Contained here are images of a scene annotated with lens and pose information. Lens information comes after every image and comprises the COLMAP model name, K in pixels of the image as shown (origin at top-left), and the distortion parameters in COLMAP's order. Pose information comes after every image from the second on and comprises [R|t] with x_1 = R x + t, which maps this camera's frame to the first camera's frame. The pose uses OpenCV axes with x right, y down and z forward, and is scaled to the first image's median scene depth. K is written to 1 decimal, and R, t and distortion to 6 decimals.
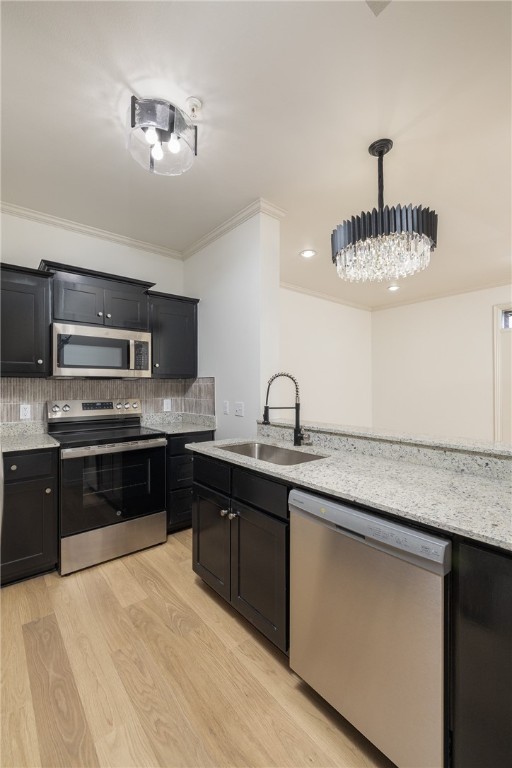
lens RADIAL K [[328.1, 0, 256.0], [0, 328.1, 384.0], [0, 0, 1]] dist [0.001060, 0.000649]
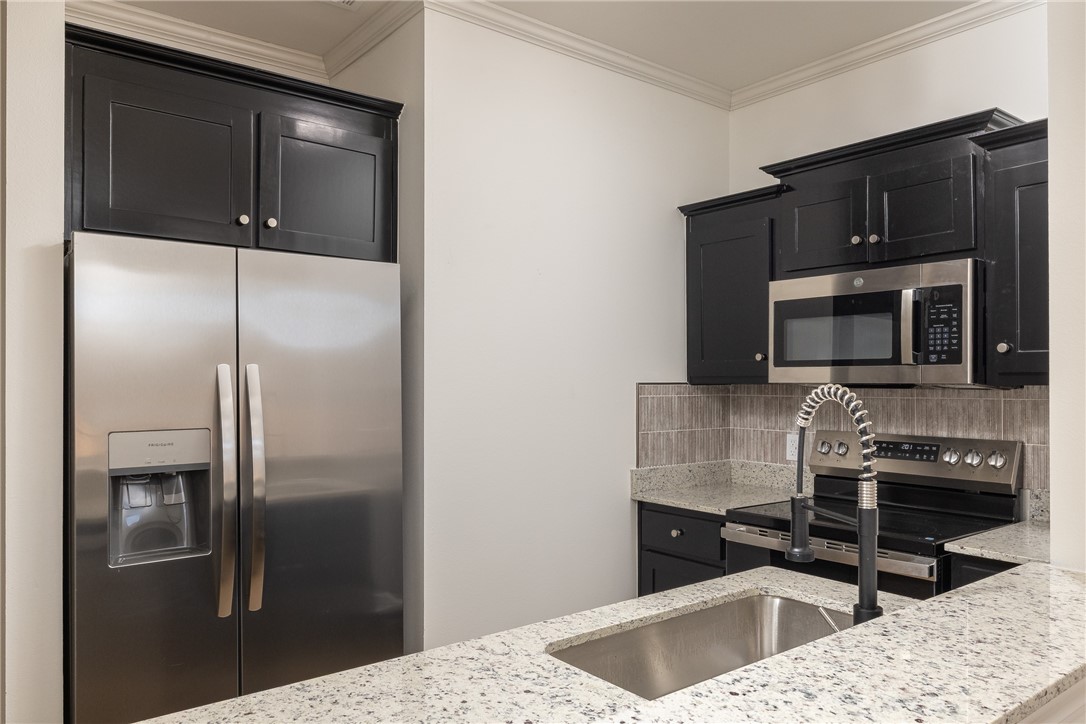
lens RADIAL K [[774.6, 0, 543.0], [0, 774.6, 362.0], [0, 0, 1]] dist [-0.000107, -0.000106]
pose [[-0.020956, -0.020615, -0.999568, 0.602597], [0.003541, 0.999780, -0.020694, -0.032763], [0.999774, -0.003973, -0.020879, 0.630912]]
